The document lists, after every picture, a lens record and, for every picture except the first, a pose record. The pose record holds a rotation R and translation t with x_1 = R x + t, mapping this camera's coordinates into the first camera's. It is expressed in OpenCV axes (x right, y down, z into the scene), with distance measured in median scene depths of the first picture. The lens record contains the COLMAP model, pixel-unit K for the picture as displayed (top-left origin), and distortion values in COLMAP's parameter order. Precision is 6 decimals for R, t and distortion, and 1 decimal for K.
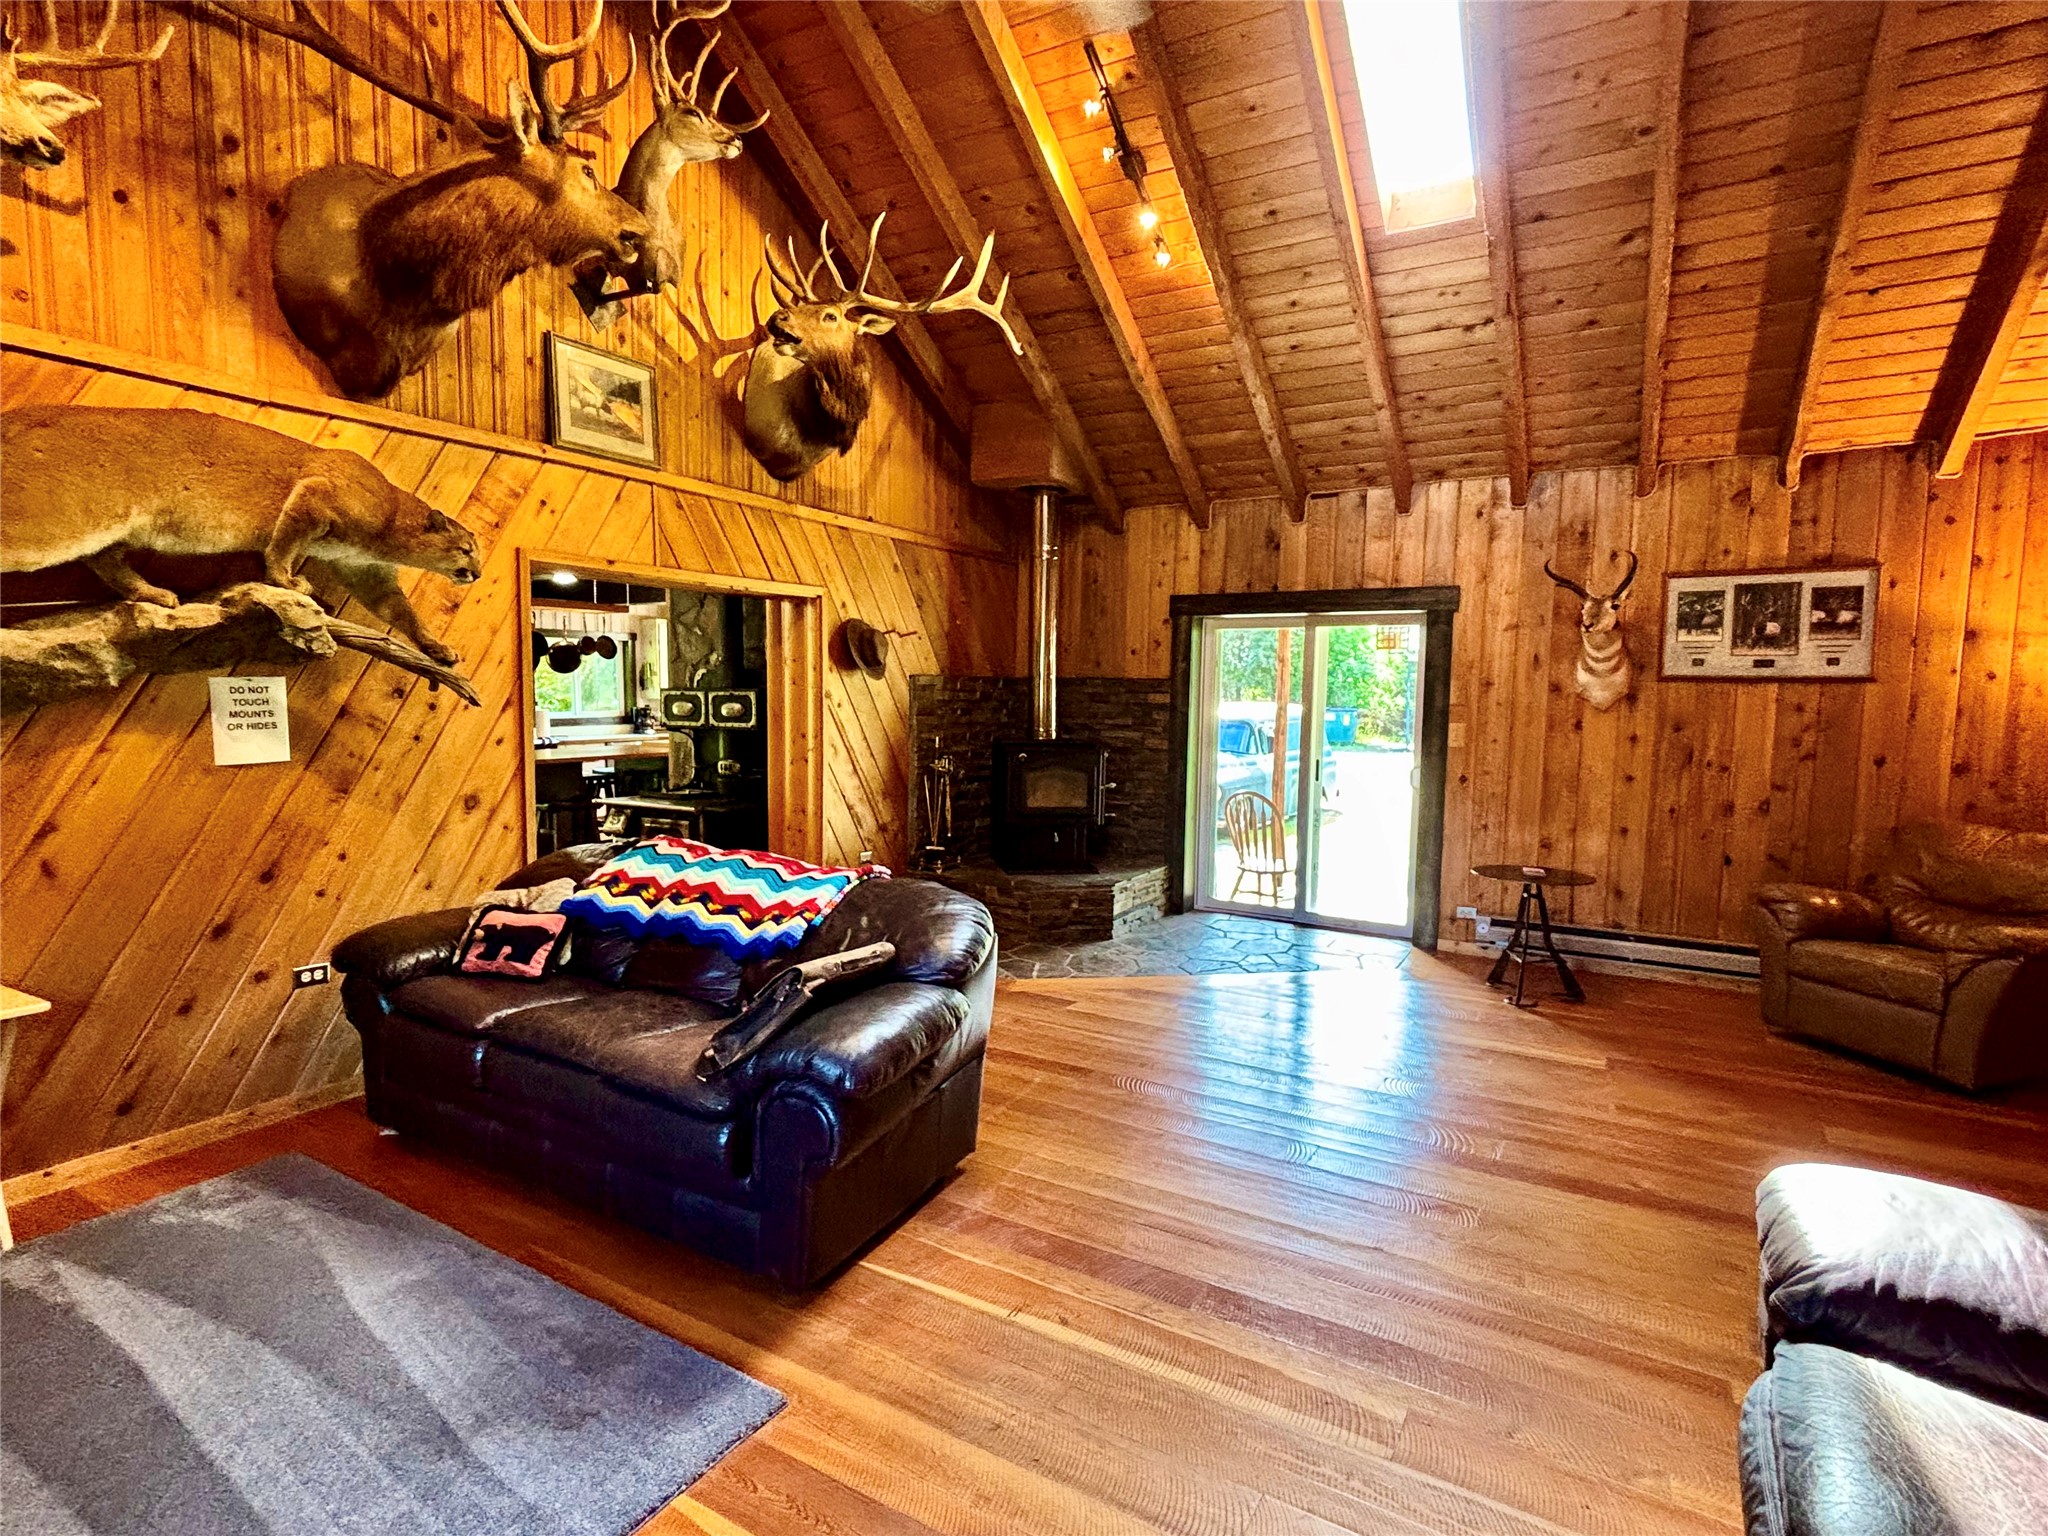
lens RADIAL K [[1032.8, 0, 1019.0], [0, 1032.8, 770.1], [0, 0, 1]] dist [0.002478, -0.009095]
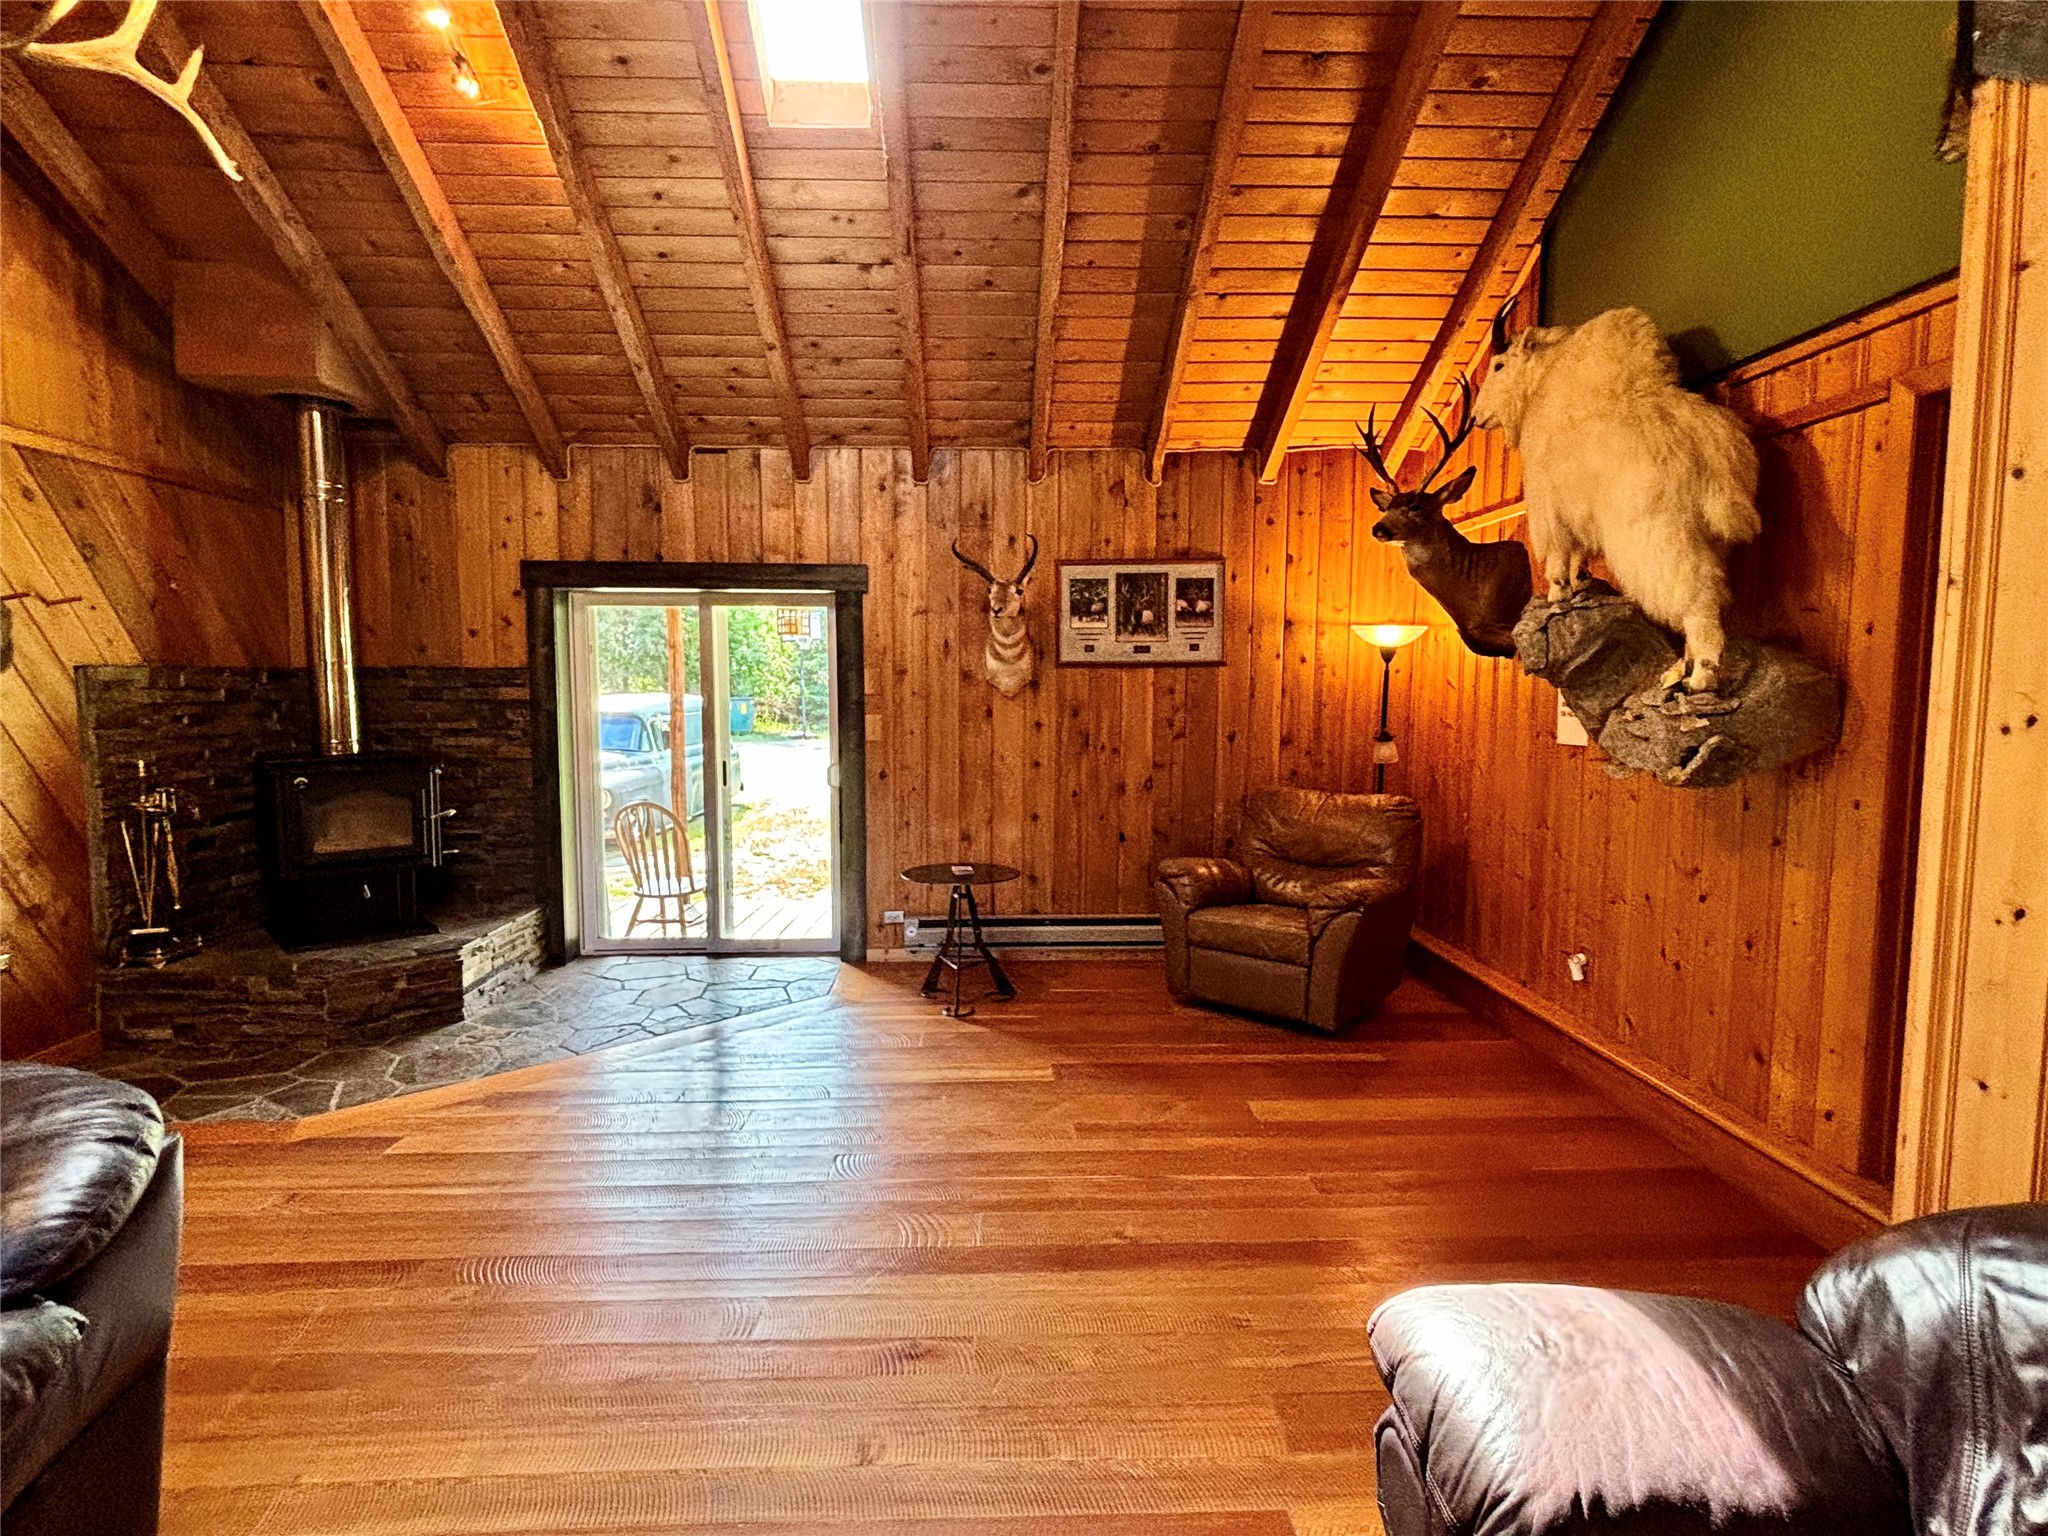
lens RADIAL K [[1017.6, 0, 1021.4], [0, 1017.6, 768.5], [0, 0, 1]] dist [0.012229, -0.009348]
pose [[0.838270, -0.062118, 0.541705, 0.044367], [0.056064, 0.998043, 0.027690, -0.016109], [-0.542365, 0.007159, 0.840113, 0.180932]]
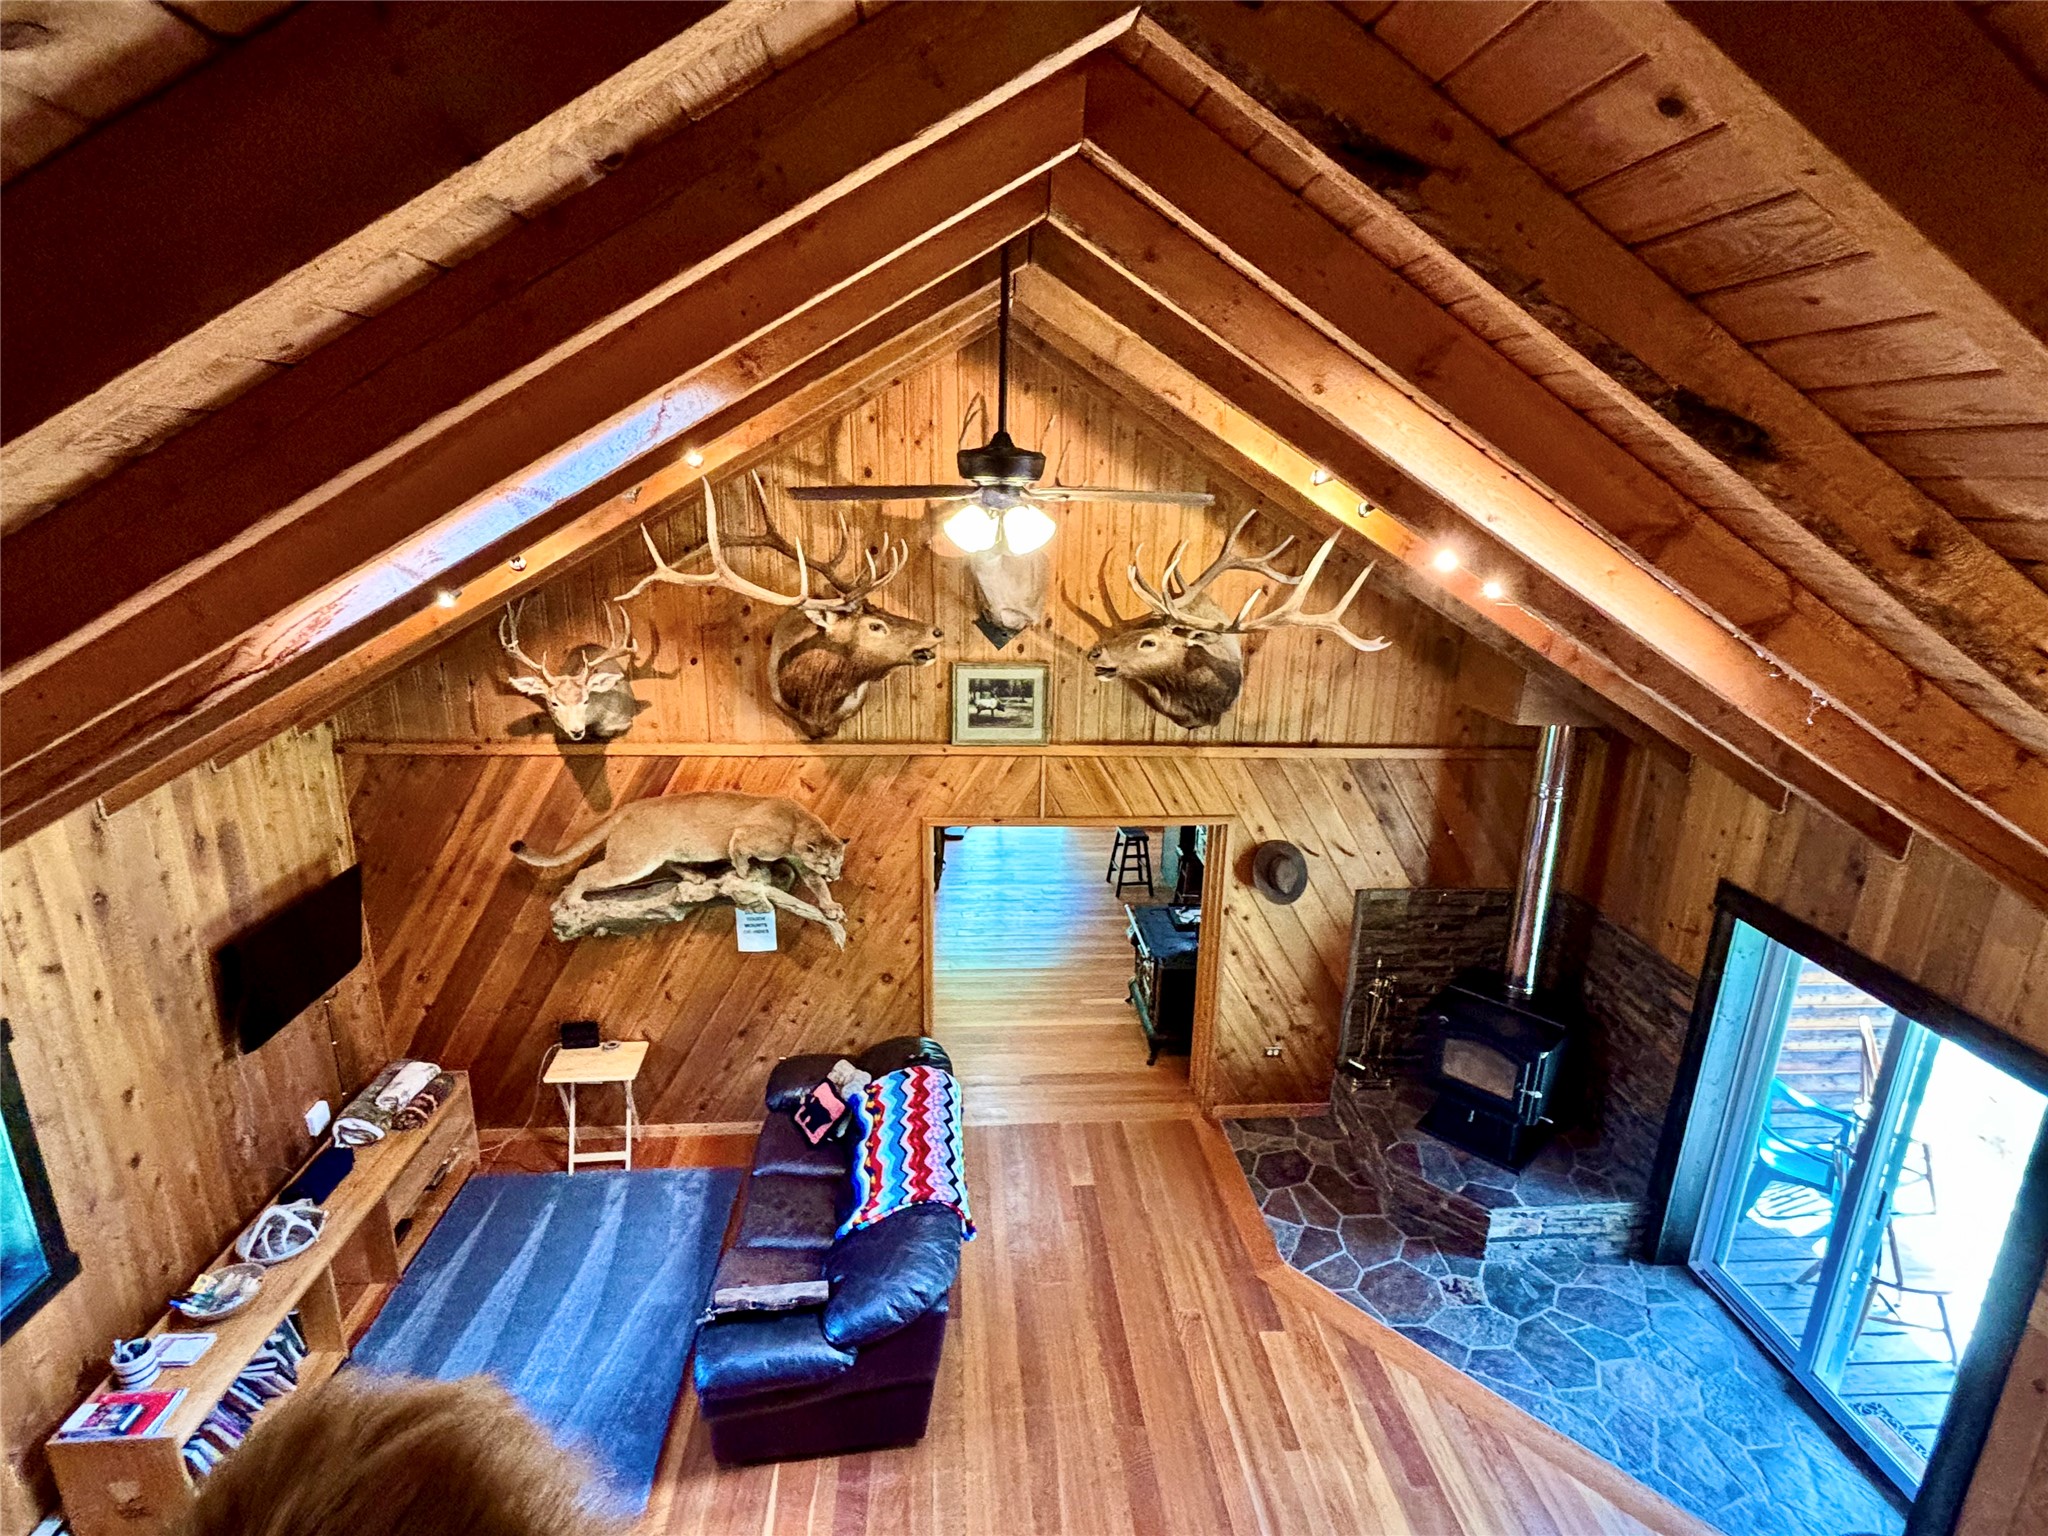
lens RADIAL K [[1017.6, 0, 1021.4], [0, 1017.6, 768.5], [0, 0, 1]] dist [0.012229, -0.009348]
pose [[0.579019, 0.223925, -0.783961, 0.500402], [-0.079979, 0.972507, 0.218709, -0.444926], [0.811382, -0.063937, 0.581010, 0.226845]]
